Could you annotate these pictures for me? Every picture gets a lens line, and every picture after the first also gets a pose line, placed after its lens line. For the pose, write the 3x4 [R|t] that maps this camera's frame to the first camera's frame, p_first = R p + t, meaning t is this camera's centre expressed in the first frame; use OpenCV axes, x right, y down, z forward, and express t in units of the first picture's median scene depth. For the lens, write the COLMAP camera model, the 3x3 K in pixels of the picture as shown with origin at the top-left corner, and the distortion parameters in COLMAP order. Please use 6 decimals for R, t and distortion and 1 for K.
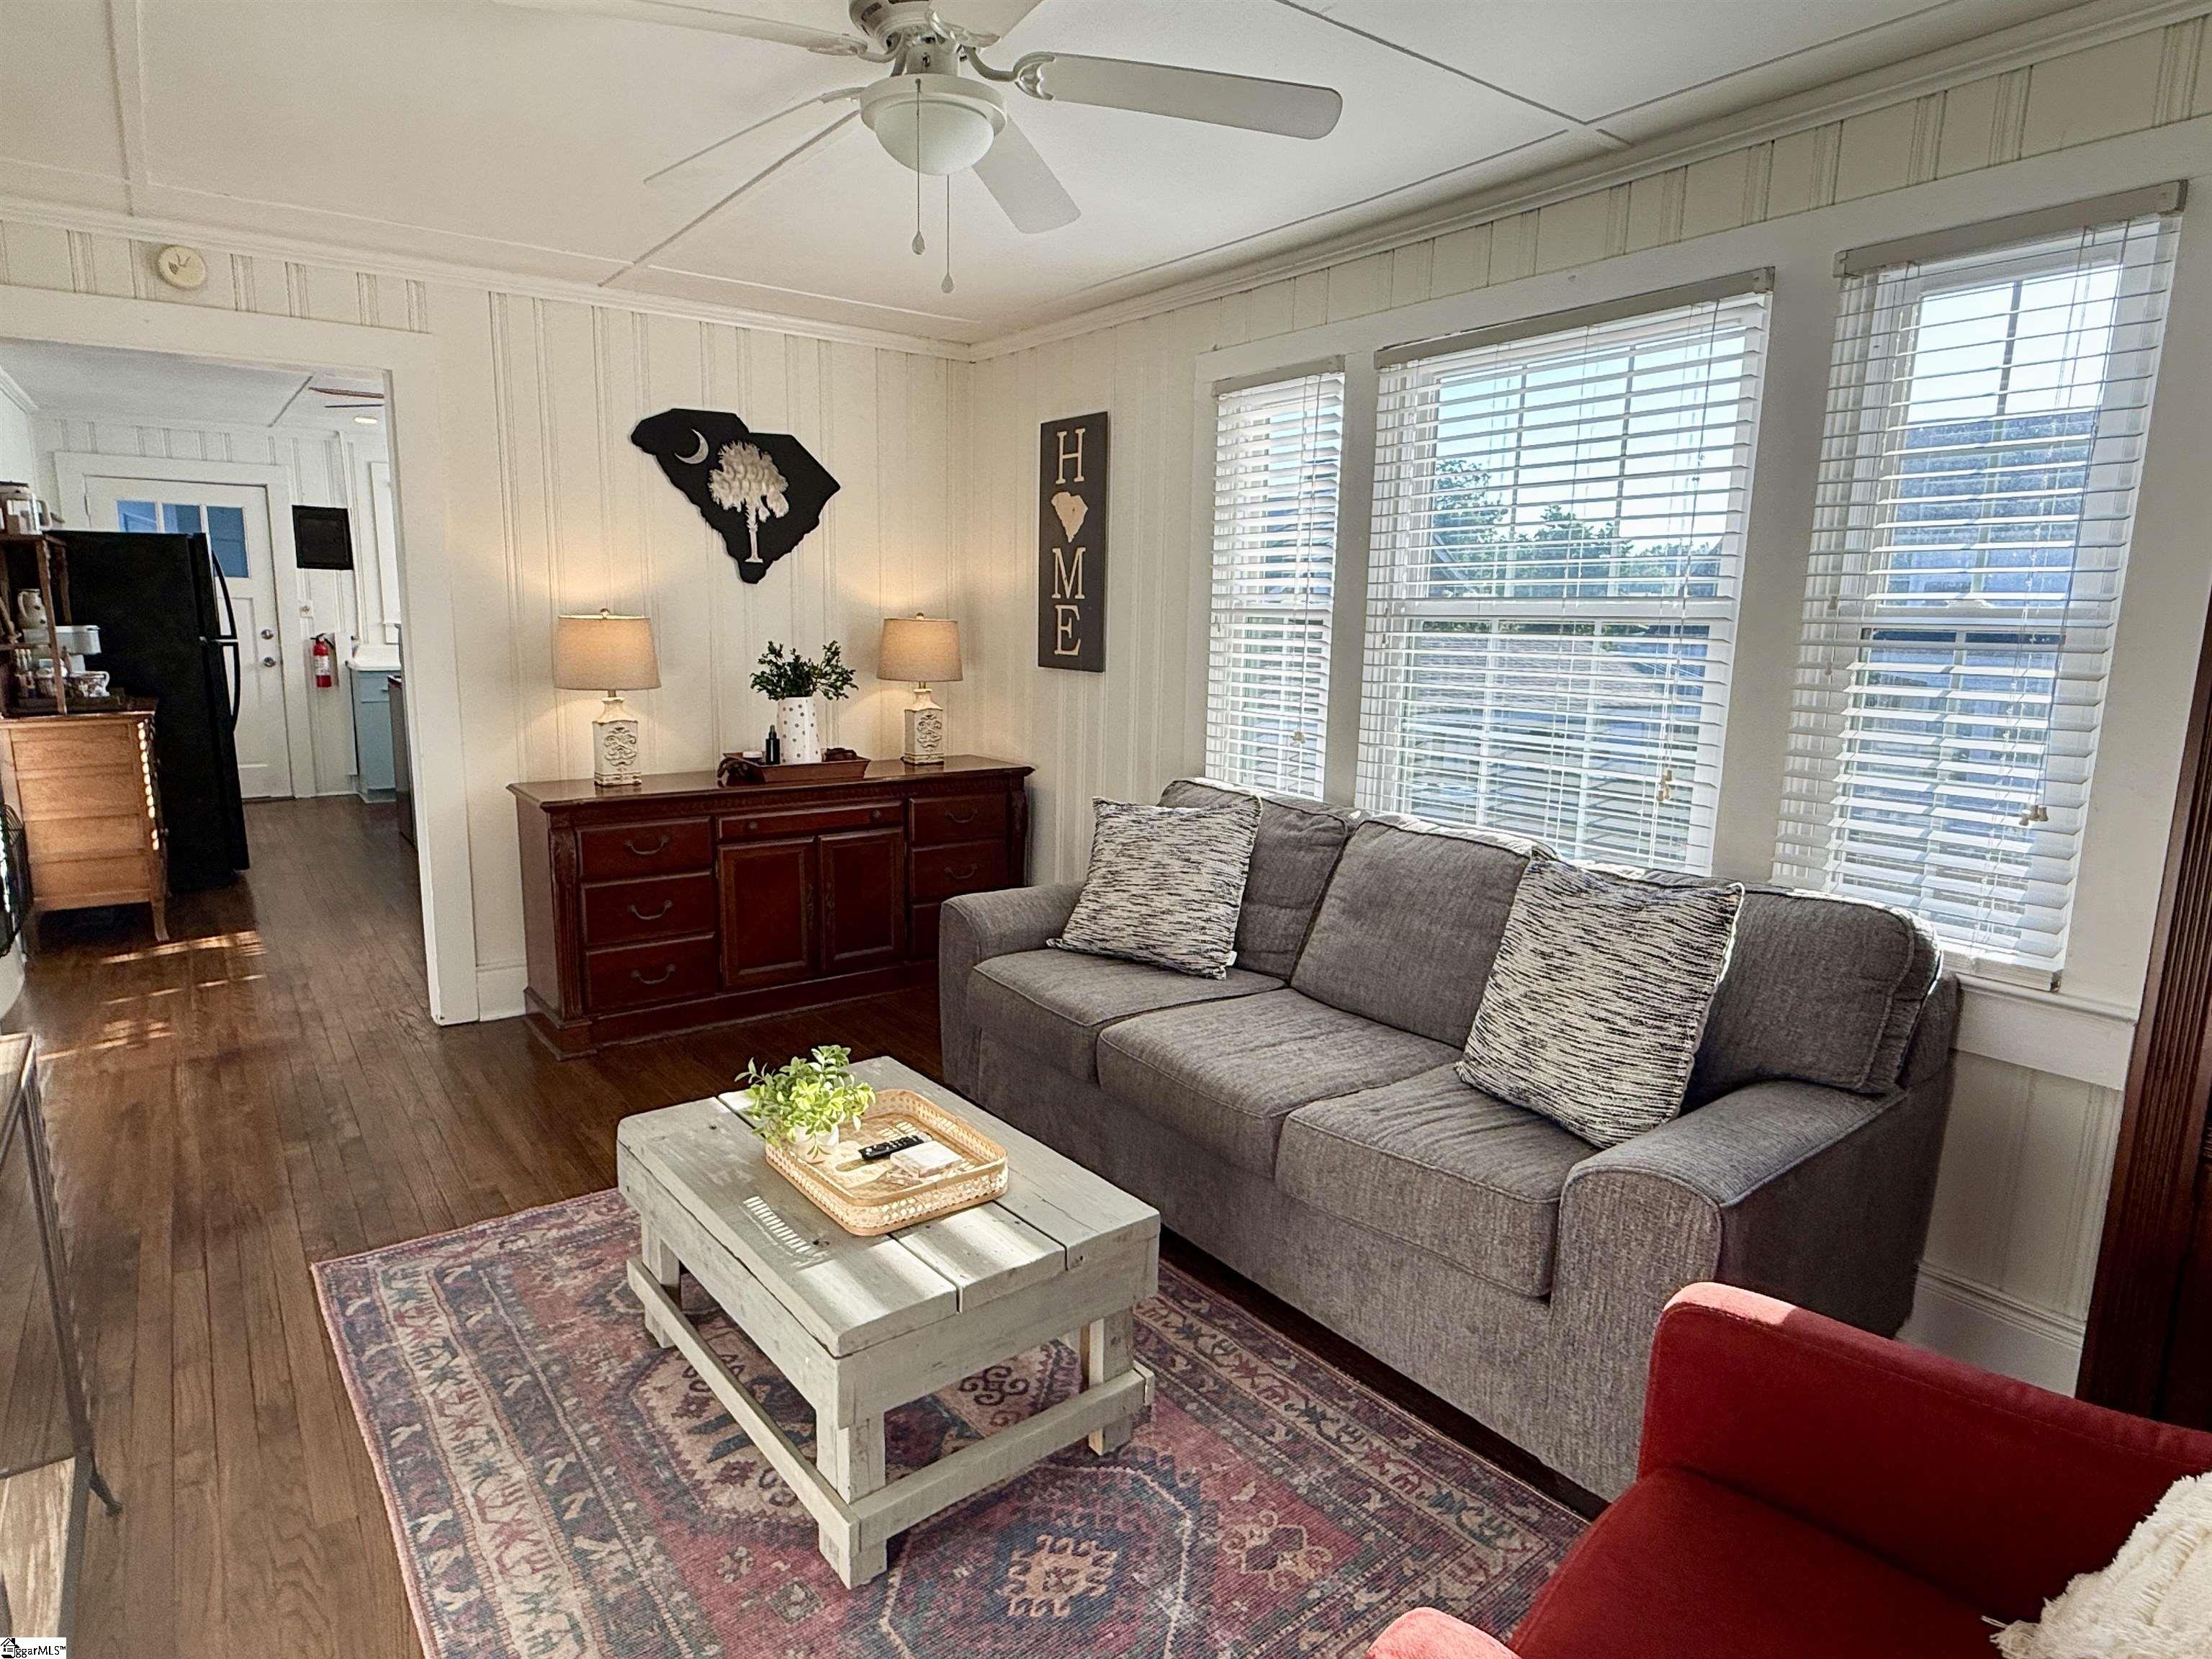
lens RADIAL K [[1245.2, 0, 1116.6], [0, 1245.2, 825.9], [0, 0, 1]] dist [0.012096, 0.000911]
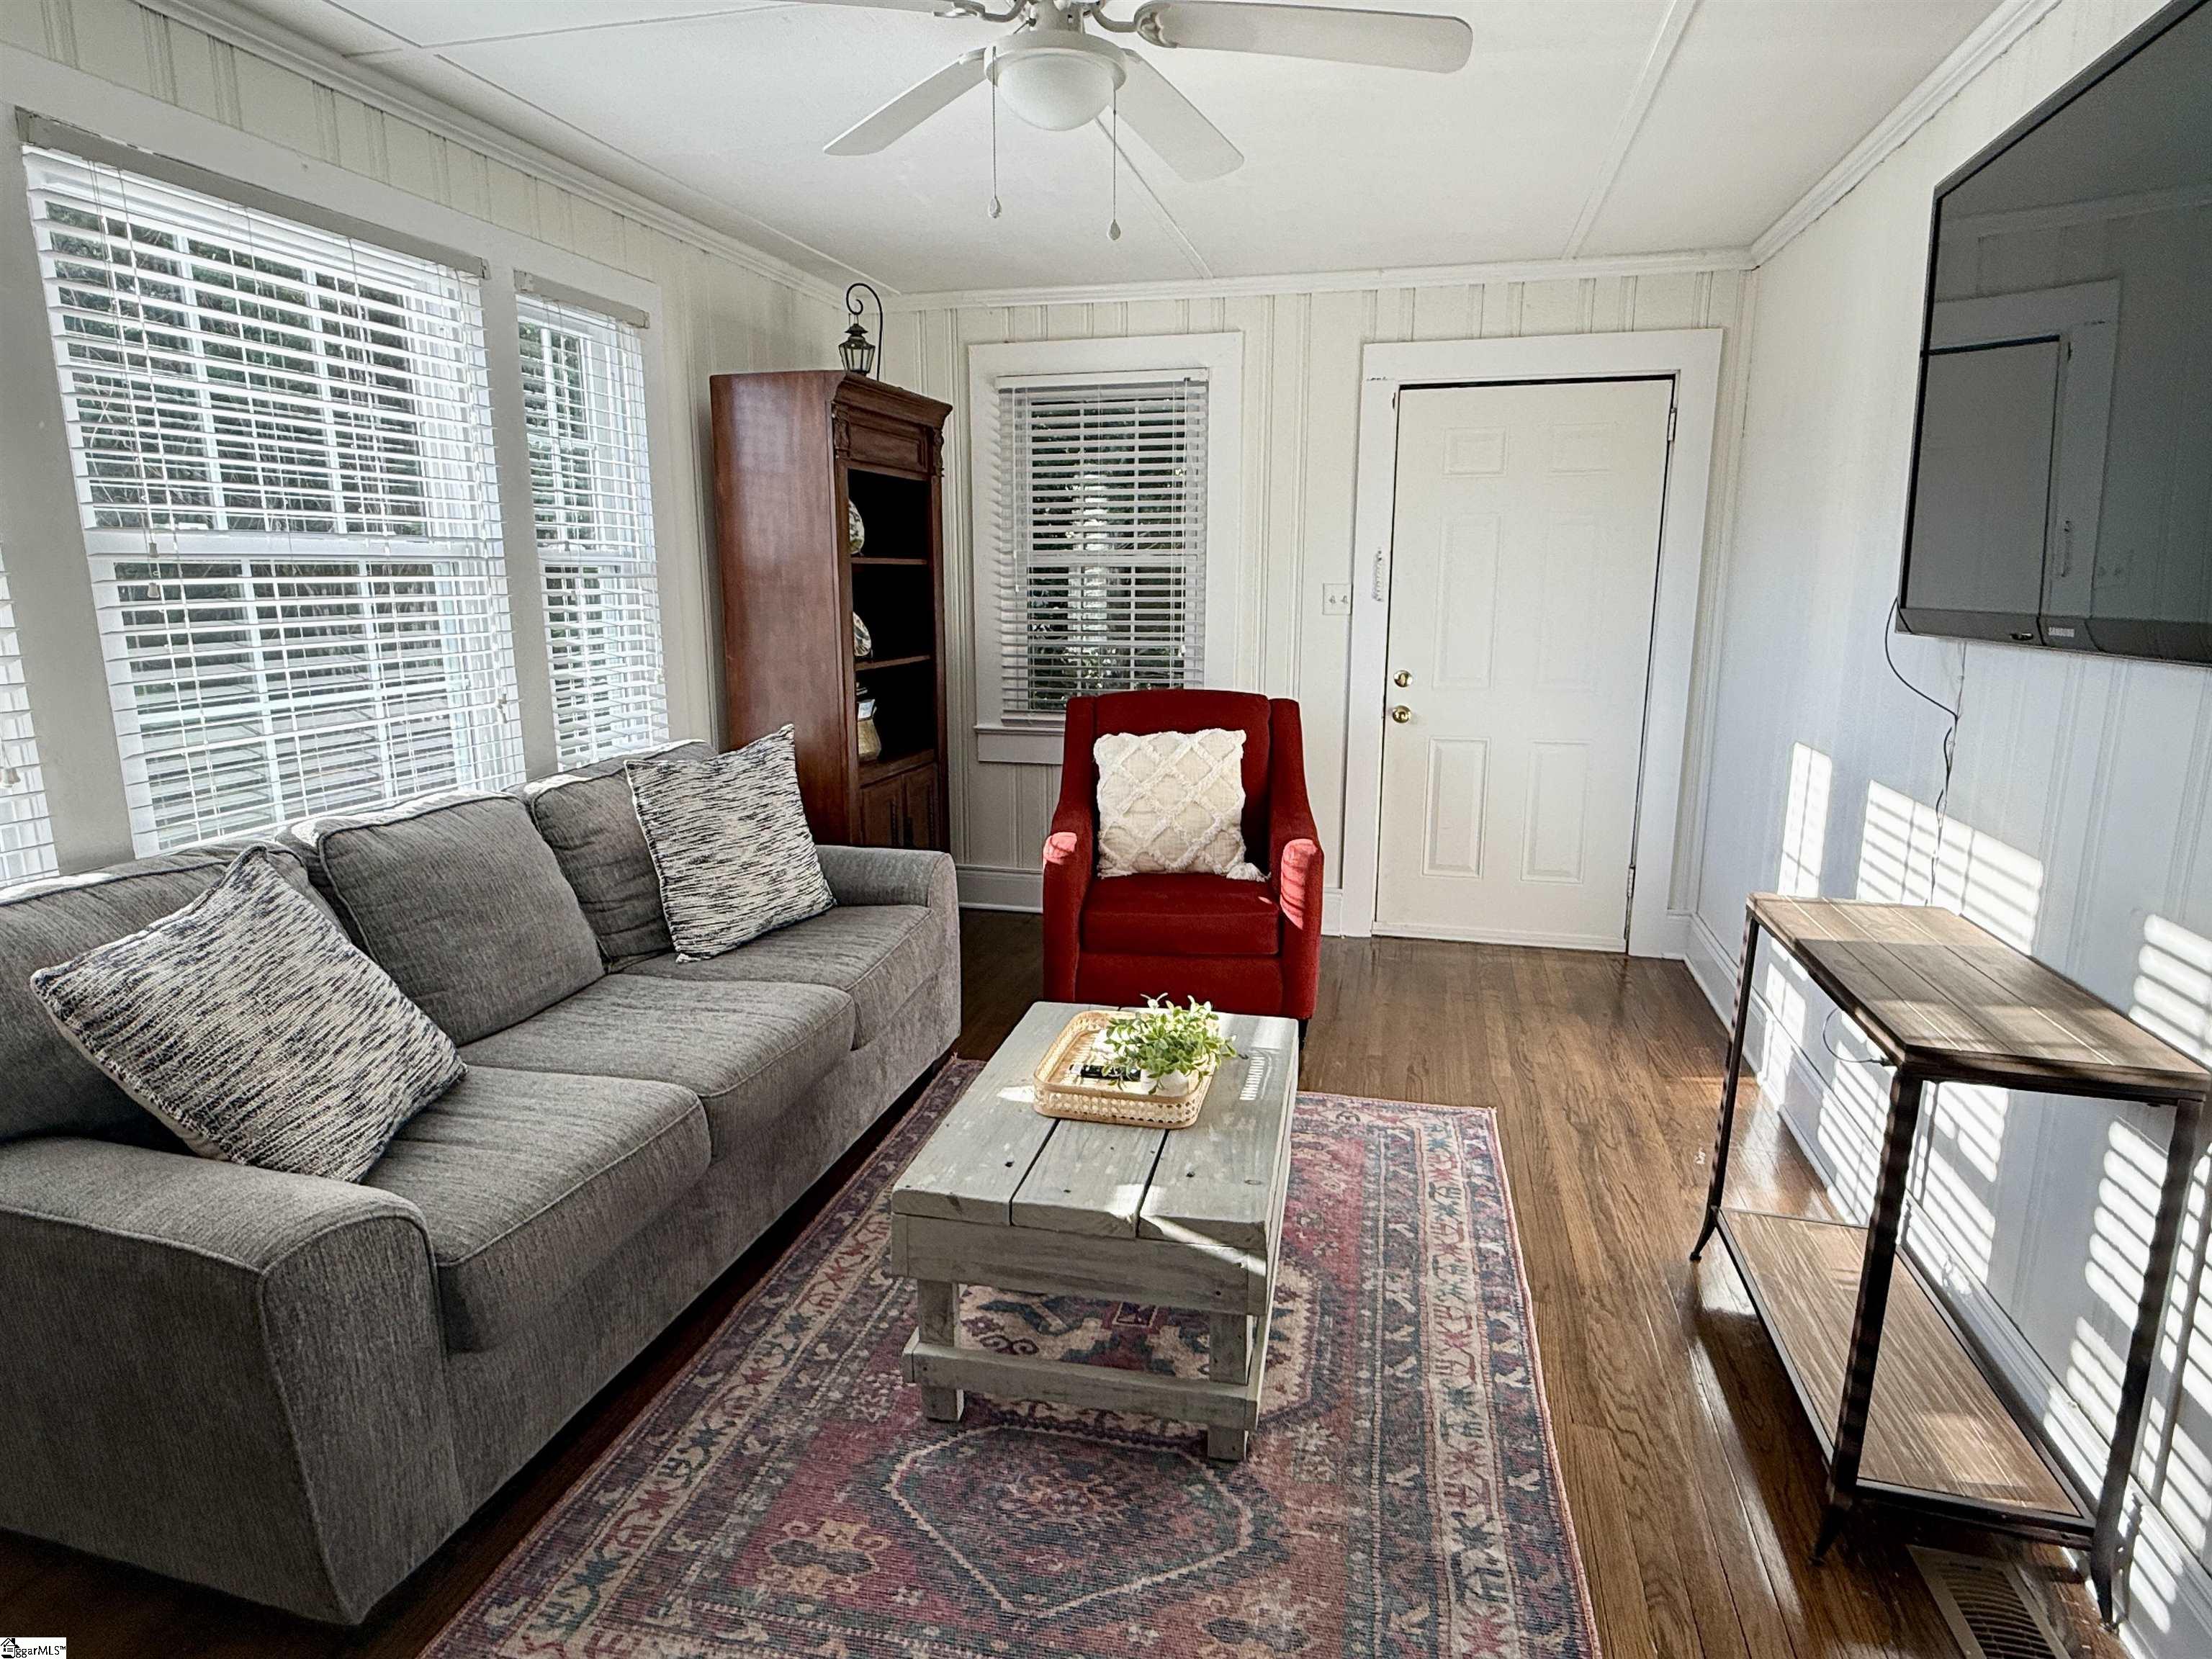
lens RADIAL K [[1245.2, 0, 1114.8], [0, 1245.2, 826.3], [0, 0, 1]] dist [0.012096, 0.000911]
pose [[-0.632368, -0.166222, 0.756625, -0.972868], [0.127287, 0.941138, 0.313141, -0.270485], [-0.764139, 0.294329, -0.573988, 1.587621]]
